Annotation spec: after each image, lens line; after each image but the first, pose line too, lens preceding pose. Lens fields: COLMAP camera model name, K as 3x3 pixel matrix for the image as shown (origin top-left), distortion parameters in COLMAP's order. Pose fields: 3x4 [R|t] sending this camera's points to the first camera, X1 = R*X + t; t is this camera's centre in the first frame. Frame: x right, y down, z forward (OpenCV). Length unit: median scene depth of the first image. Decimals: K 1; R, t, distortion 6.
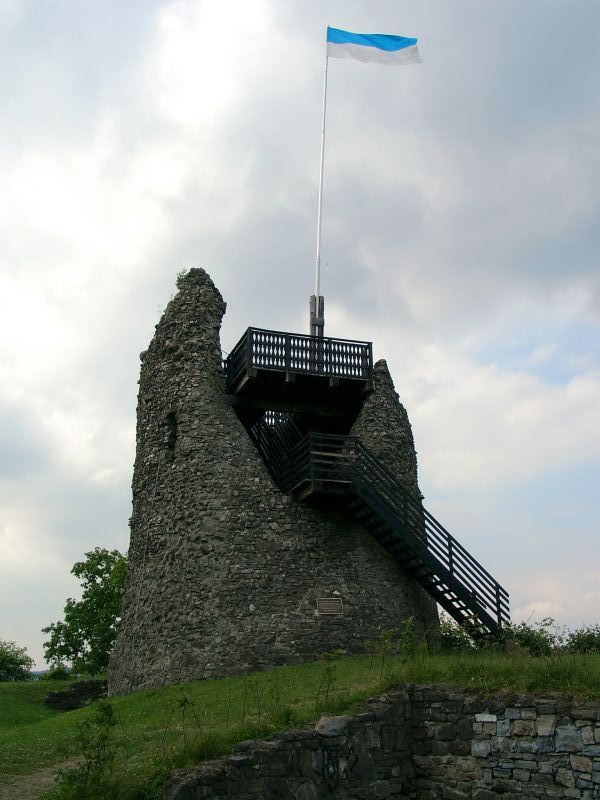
lens RADIAL K [[790.4, 0, 300.0], [0, 790.4, 400.0], [0, 0, 1]] dist [-0.179893, 0.222449]
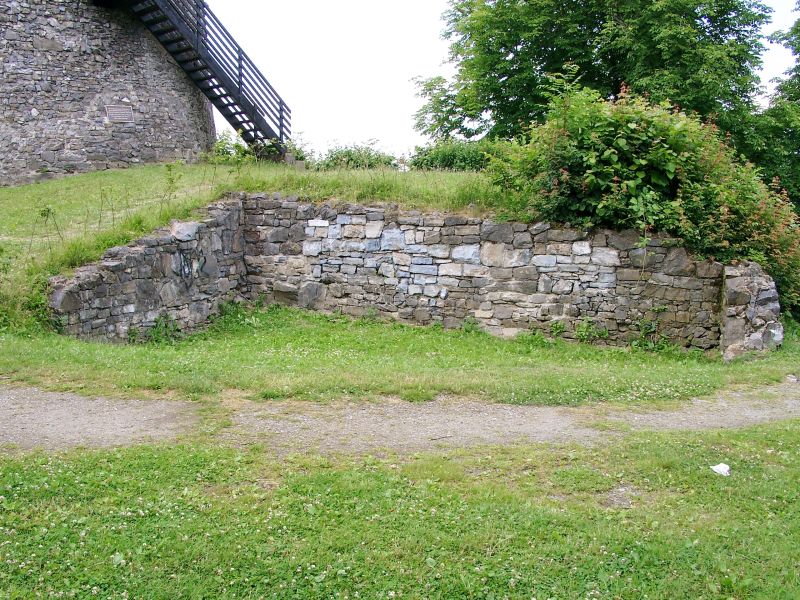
lens RADIAL K [[790.4, 0, 400.0], [0, 790.4, 300.0], [0, 0, 1]] dist [-0.179893, 0.222449]
pose [[0.884091, -0.056994, 0.463827, -0.183812], [-0.168929, 0.886439, 0.430916, -0.002886], [-0.435714, -0.459322, 0.774065, 0.002955]]
